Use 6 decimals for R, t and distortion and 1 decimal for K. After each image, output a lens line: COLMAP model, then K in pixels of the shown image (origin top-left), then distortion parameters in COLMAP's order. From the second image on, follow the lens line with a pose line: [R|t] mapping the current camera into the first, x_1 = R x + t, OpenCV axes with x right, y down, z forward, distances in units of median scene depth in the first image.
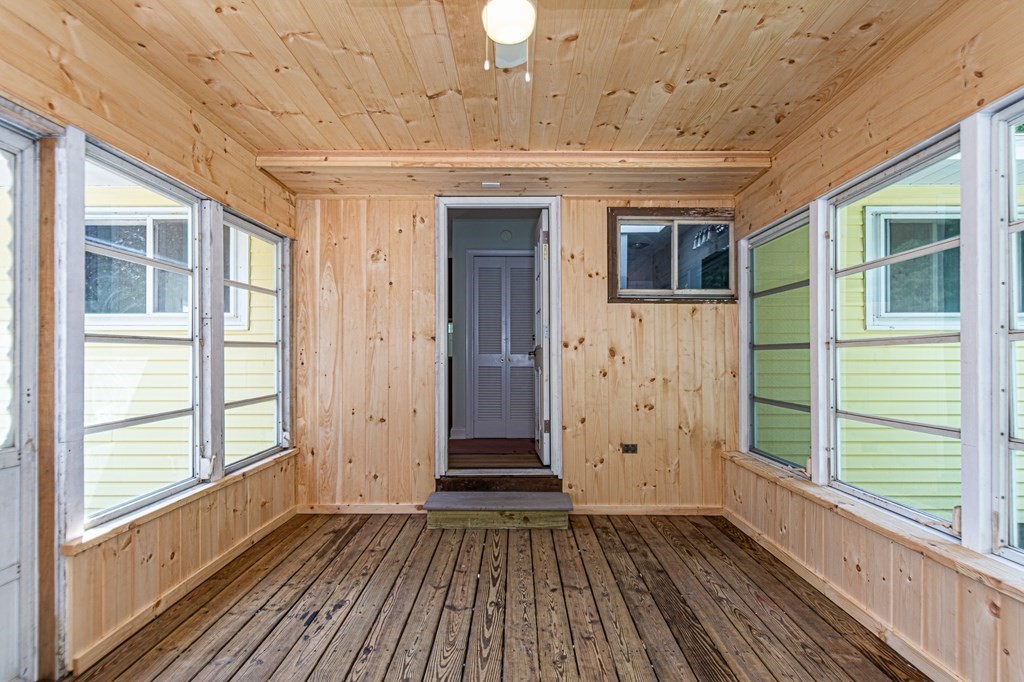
lens RADIAL K [[562.1, 0, 510.1], [0, 562.1, 349.9], [0, 0, 1]] dist [0.004040, 0.003728]
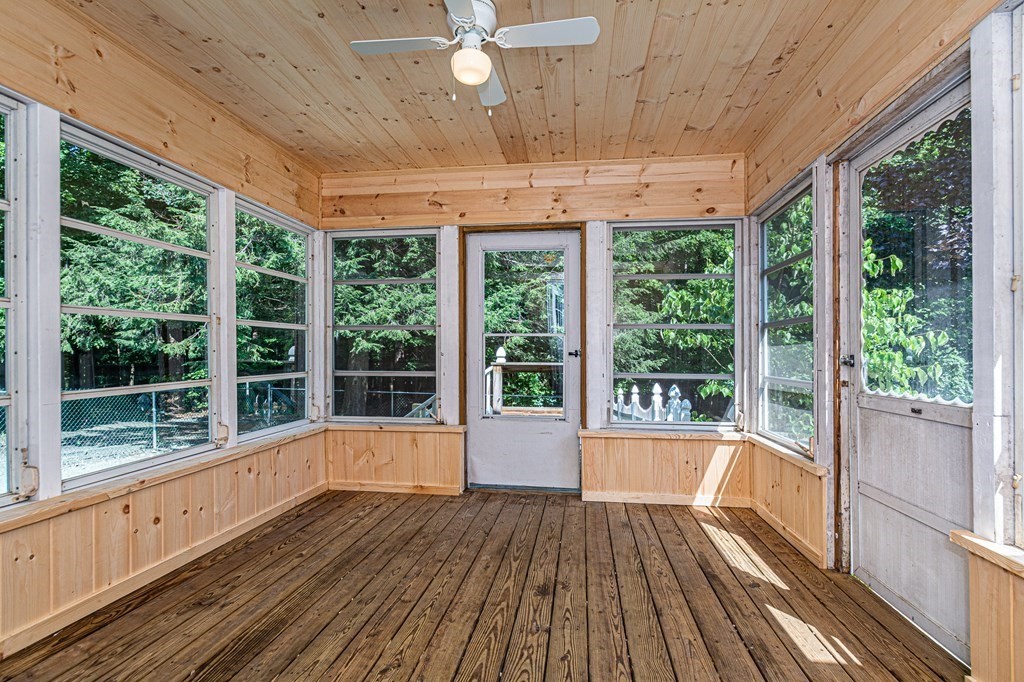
lens RADIAL K [[547.0, 0, 510.9], [0, 547.0, 346.4], [0, 0, 1]] dist [0.053745, -0.000716]
pose [[-0.990567, 0.006205, 0.136885, -0.217531], [0.003337, 0.999770, -0.021177, 0.078137], [-0.136985, -0.020521, -0.990361, 1.860500]]
